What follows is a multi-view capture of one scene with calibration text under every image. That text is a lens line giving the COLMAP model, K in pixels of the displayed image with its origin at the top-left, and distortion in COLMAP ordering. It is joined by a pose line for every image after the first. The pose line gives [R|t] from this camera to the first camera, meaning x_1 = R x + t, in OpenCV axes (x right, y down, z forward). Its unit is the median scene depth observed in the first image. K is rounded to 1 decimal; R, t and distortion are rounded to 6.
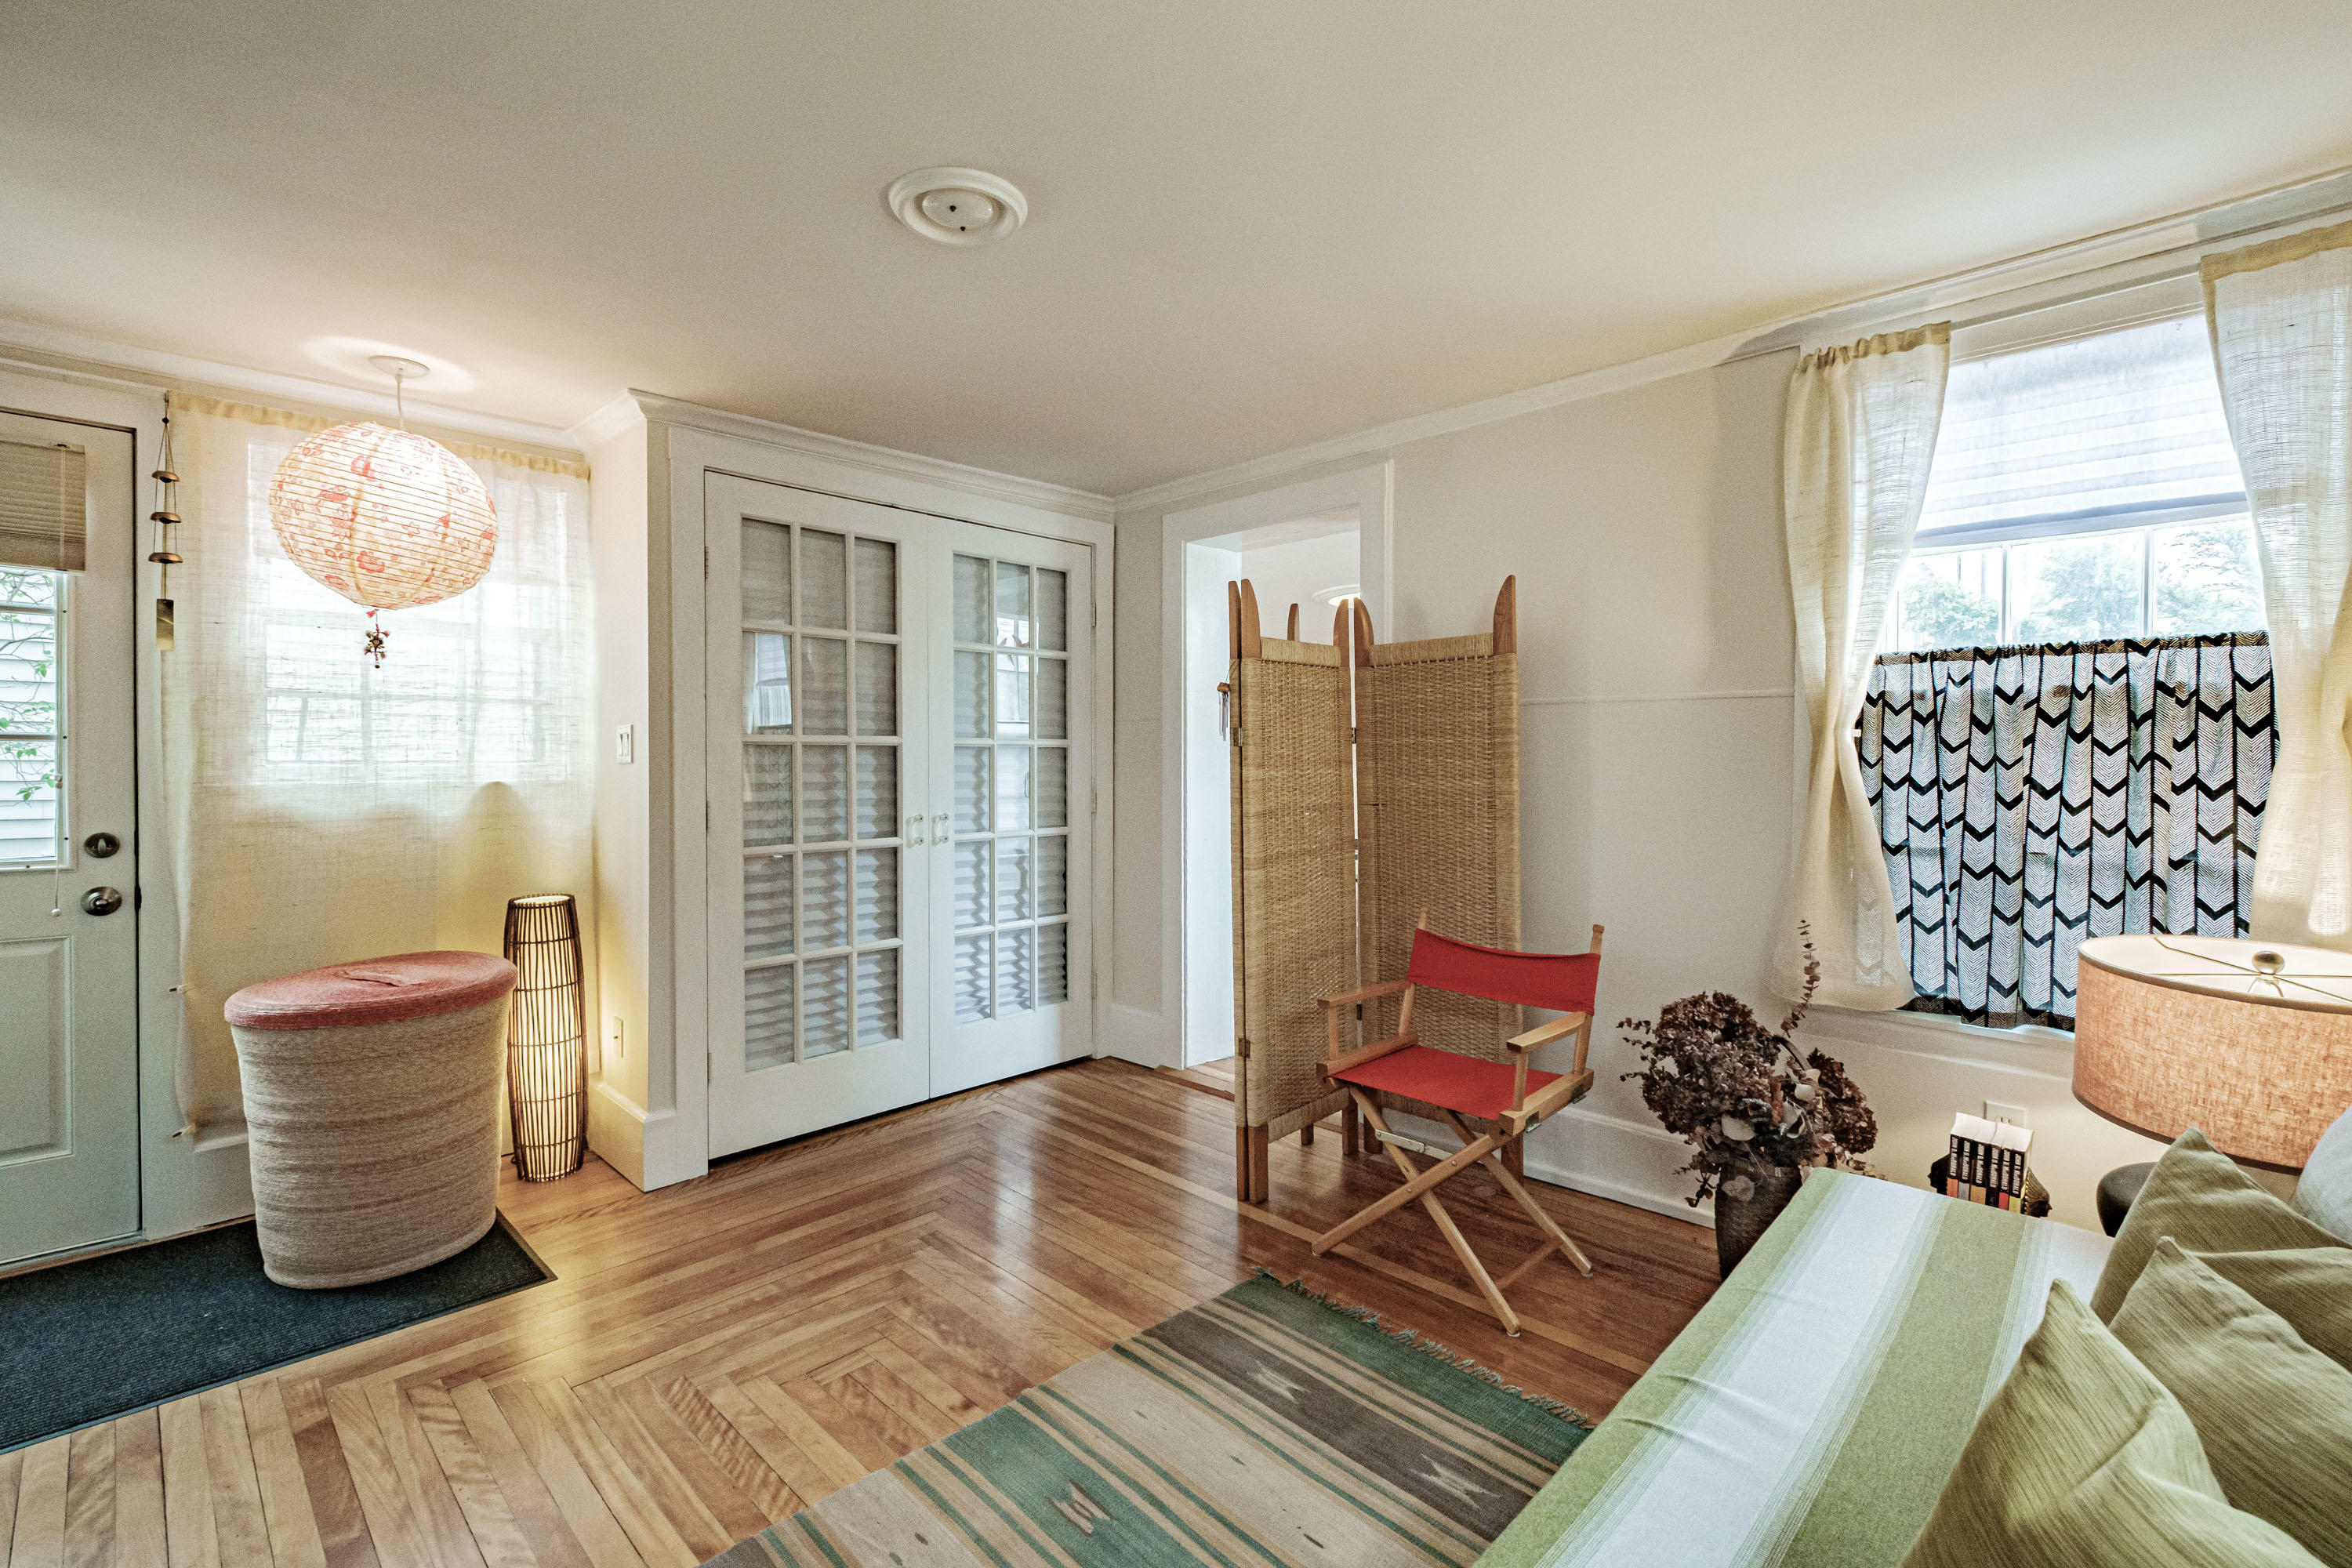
lens RADIAL K [[1053.5, 0, 1167.0], [0, 1053.5, 788.4], [0, 0, 1]] dist [-0.000793, -0.000474]
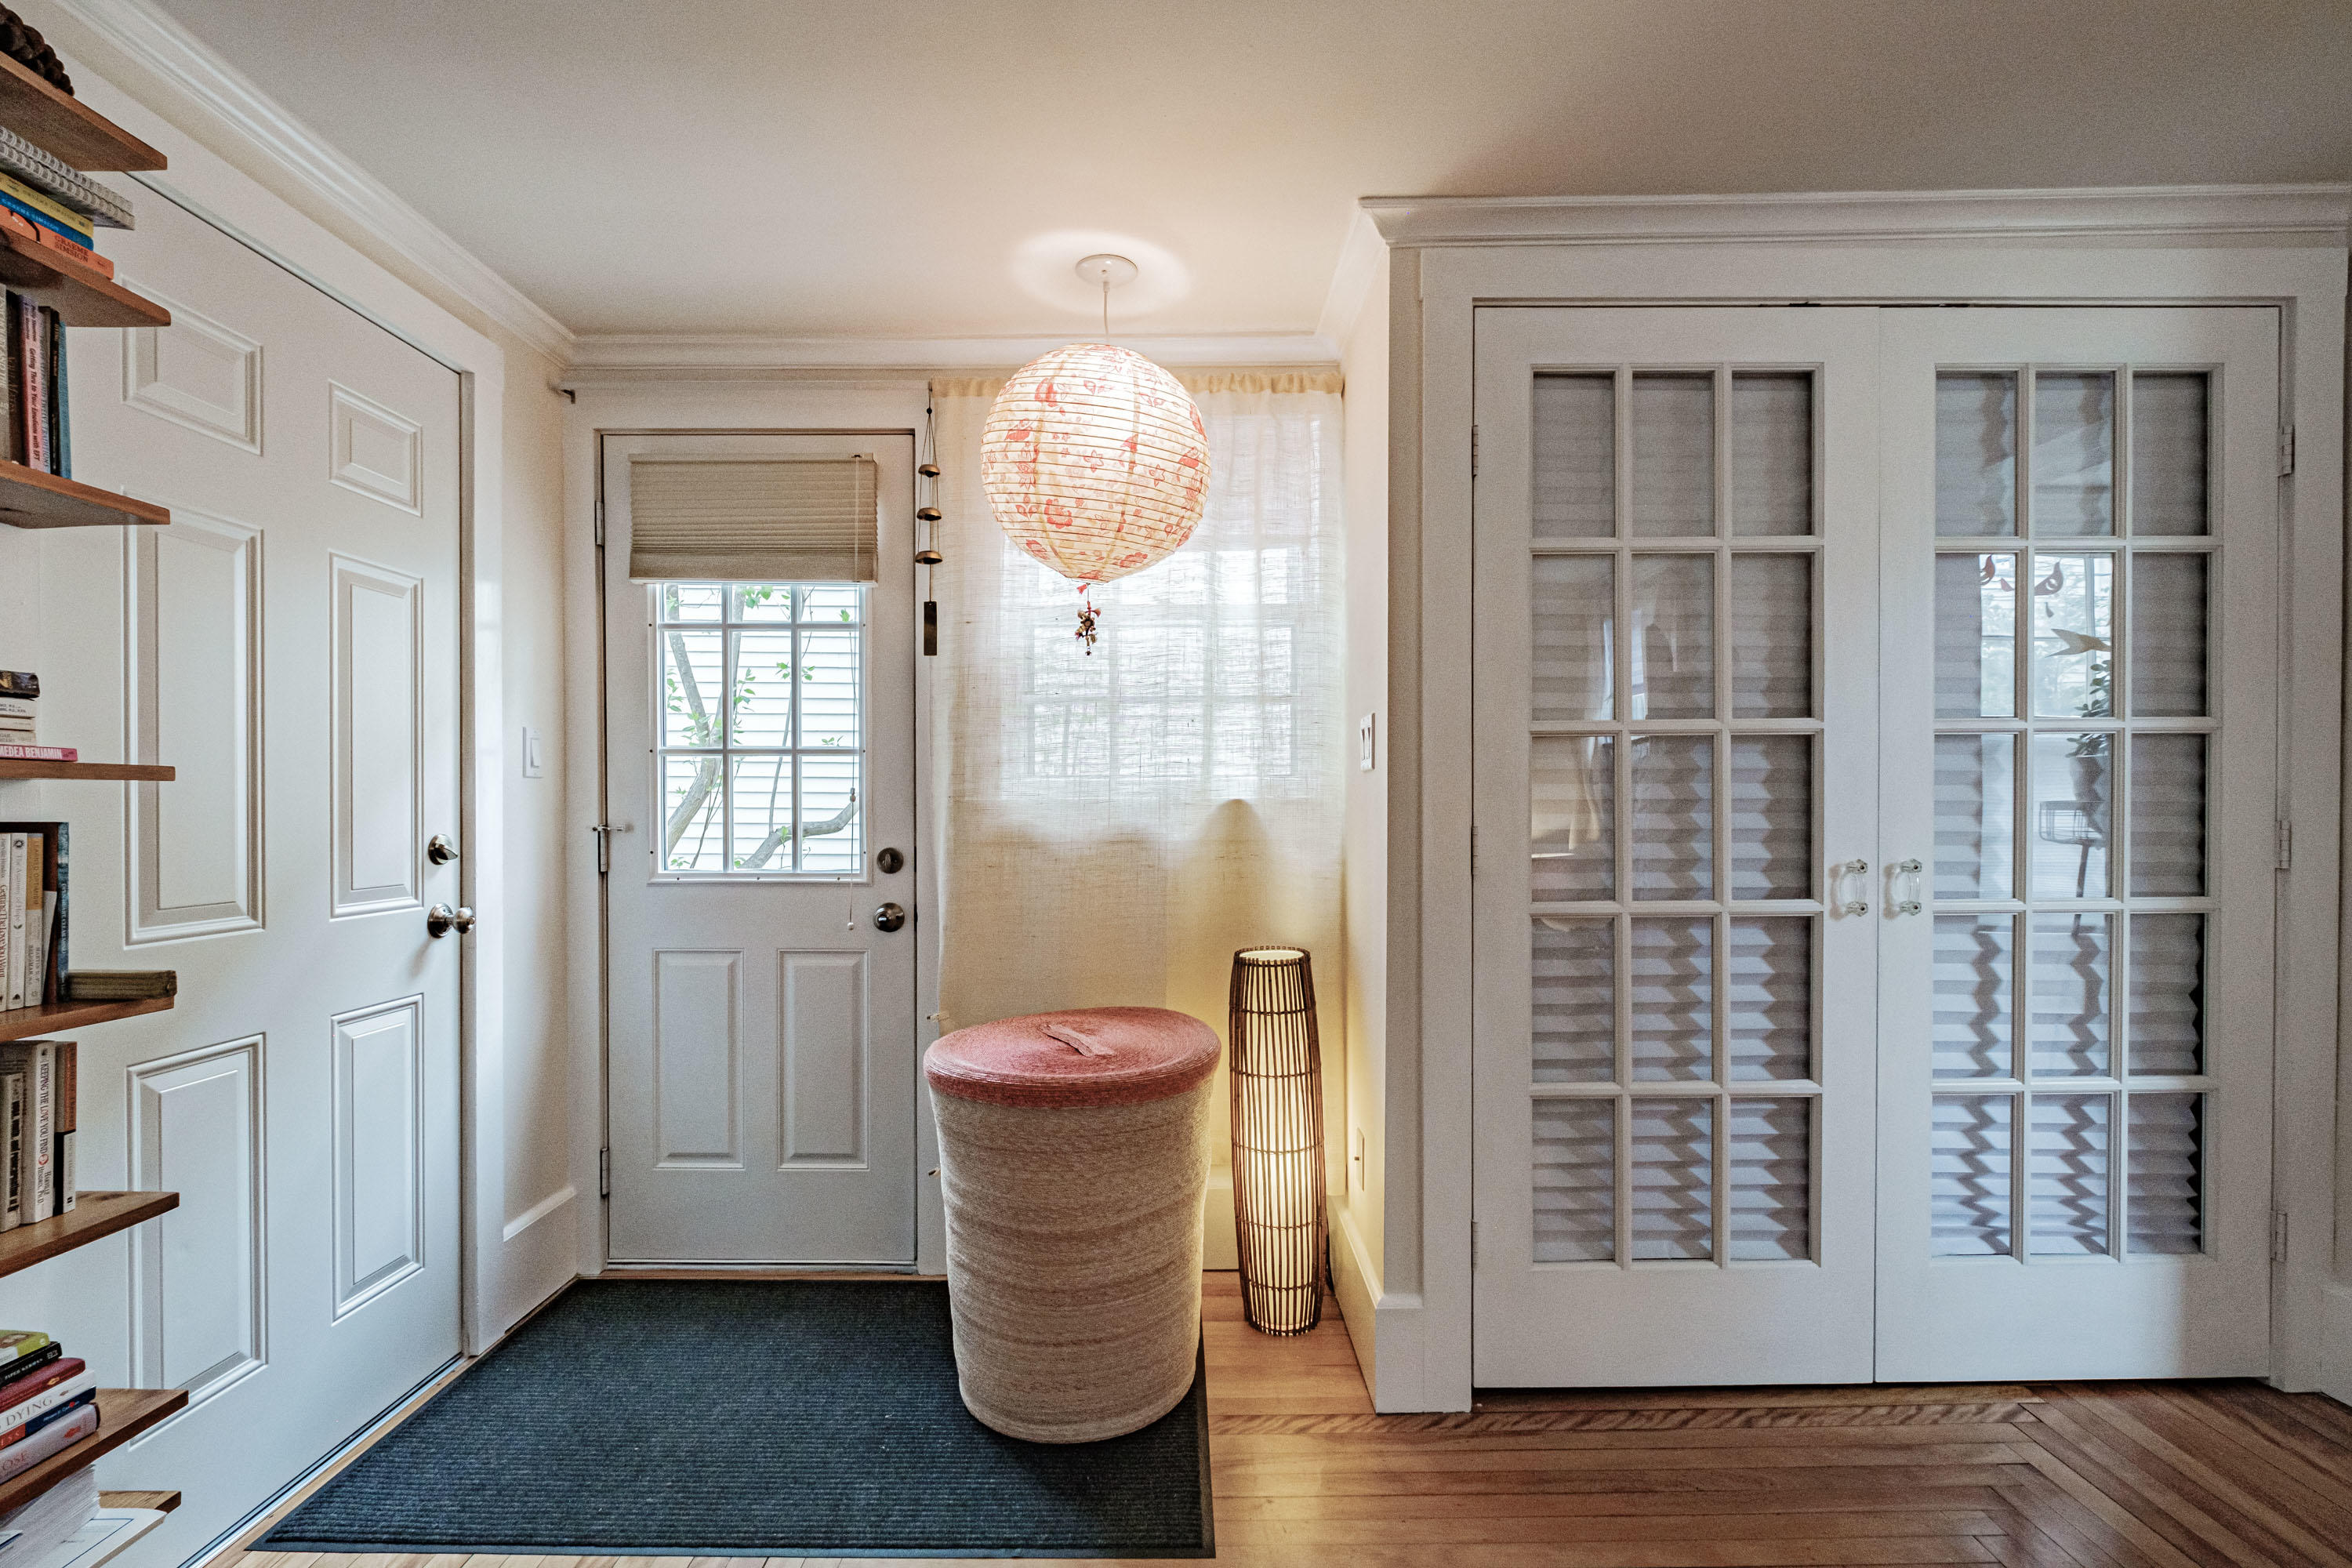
lens RADIAL K [[1033.1, 0, 1171.1], [0, 1033.1, 811.3], [0, 0, 1]] dist [0.002035, -0.000543]
pose [[0.699716, 0.000697, -0.714420, -0.108478], [-0.015754, 0.999771, -0.014454, 0.013917], [0.714247, 0.021369, 0.699567, 0.396671]]
